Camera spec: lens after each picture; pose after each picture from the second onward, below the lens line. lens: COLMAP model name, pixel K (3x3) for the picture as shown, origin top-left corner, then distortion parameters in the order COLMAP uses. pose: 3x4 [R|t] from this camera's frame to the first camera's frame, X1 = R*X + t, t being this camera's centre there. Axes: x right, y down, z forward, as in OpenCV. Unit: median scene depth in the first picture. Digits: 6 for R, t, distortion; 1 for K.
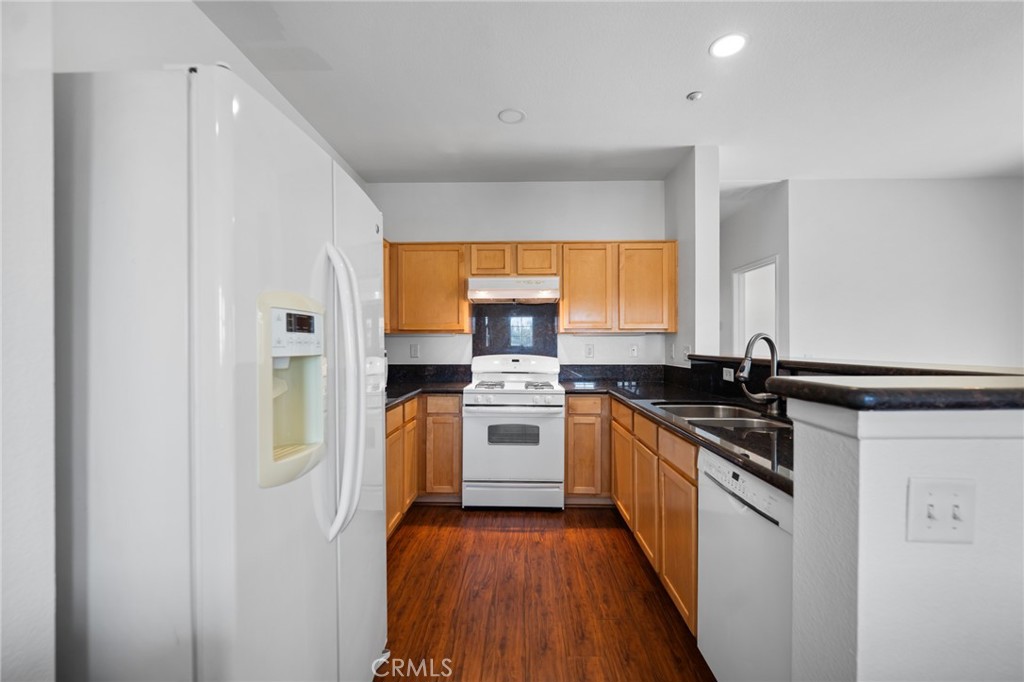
lens RADIAL K [[421.6, 0, 511.7], [0, 421.6, 345.2], [0, 0, 1]] dist [-0.000368, -0.000648]
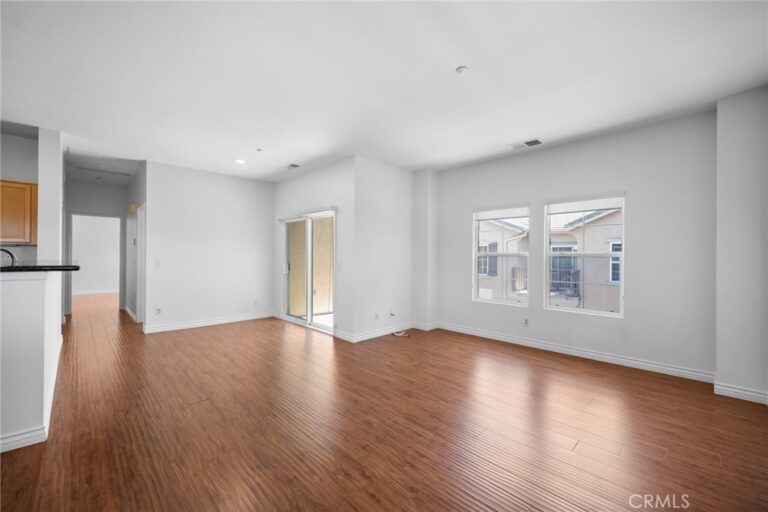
lens RADIAL K [[316.2, 0, 397.9], [0, 316.2, 252.9], [0, 0, 1]] dist [-0.000368, -0.000648]
pose [[0.684353, 0.016826, 0.728957, 0.573208], [-0.012243, 0.999858, -0.011585, -0.005235], [-0.729048, -0.000996, 0.684462, -0.883616]]
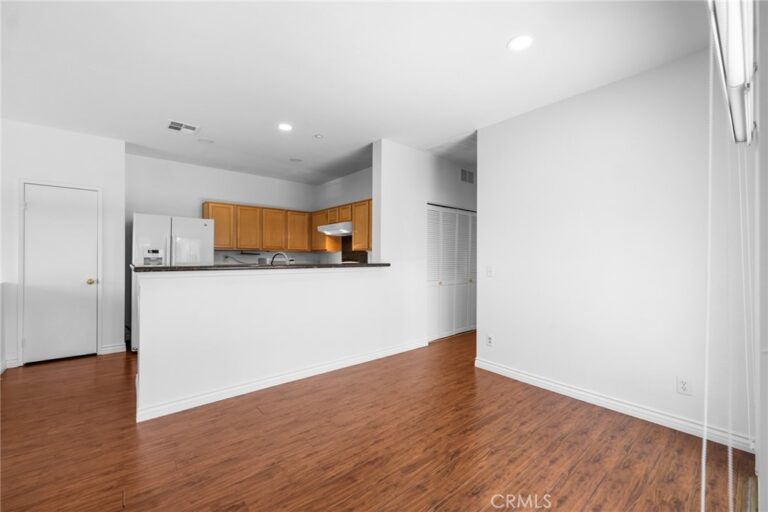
lens RADIAL K [[316.2, 0, 382.5], [0, 316.2, 258.9], [0, 0, 1]] dist [-0.000368, -0.000648]
pose [[0.657129, 0.012061, -0.753682, 1.609378], [0.000532, 0.999864, 0.016465, -0.022159], [0.753778, -0.011220, 0.657034, 0.207306]]
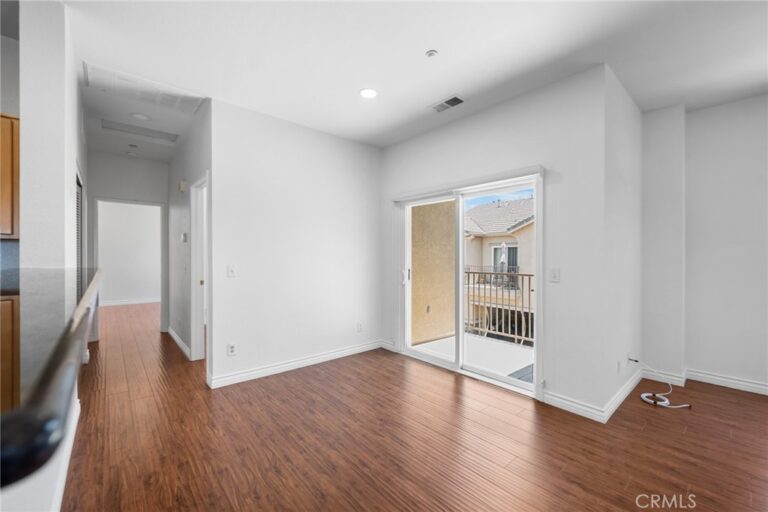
lens RADIAL K [[316.2, 0, 387.7], [0, 316.2, 255.3], [0, 0, 1]] dist [-0.000368, -0.000648]
pose [[0.732806, 0.005400, 0.680416, 0.608230], [-0.005758, 0.999982, -0.001735, -0.006248], [-0.680413, -0.002646, 0.732824, 0.176047]]
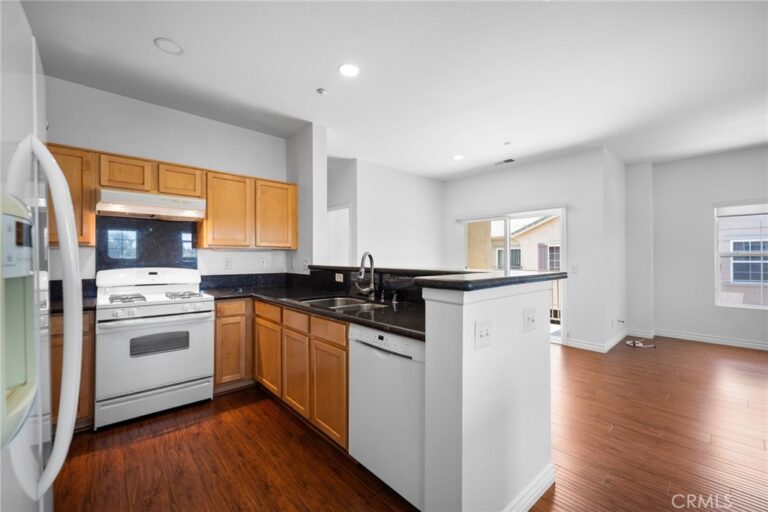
lens RADIAL K [[316.2, 0, 385.5], [0, 316.2, 255.8], [0, 0, 1]] dist [-0.000368, -0.000648]
pose [[0.722980, 0.005149, 0.690850, -0.155936], [-0.000811, 0.999978, -0.006603, -0.003357], [-0.690868, 0.004213, 0.722968, 0.036215]]
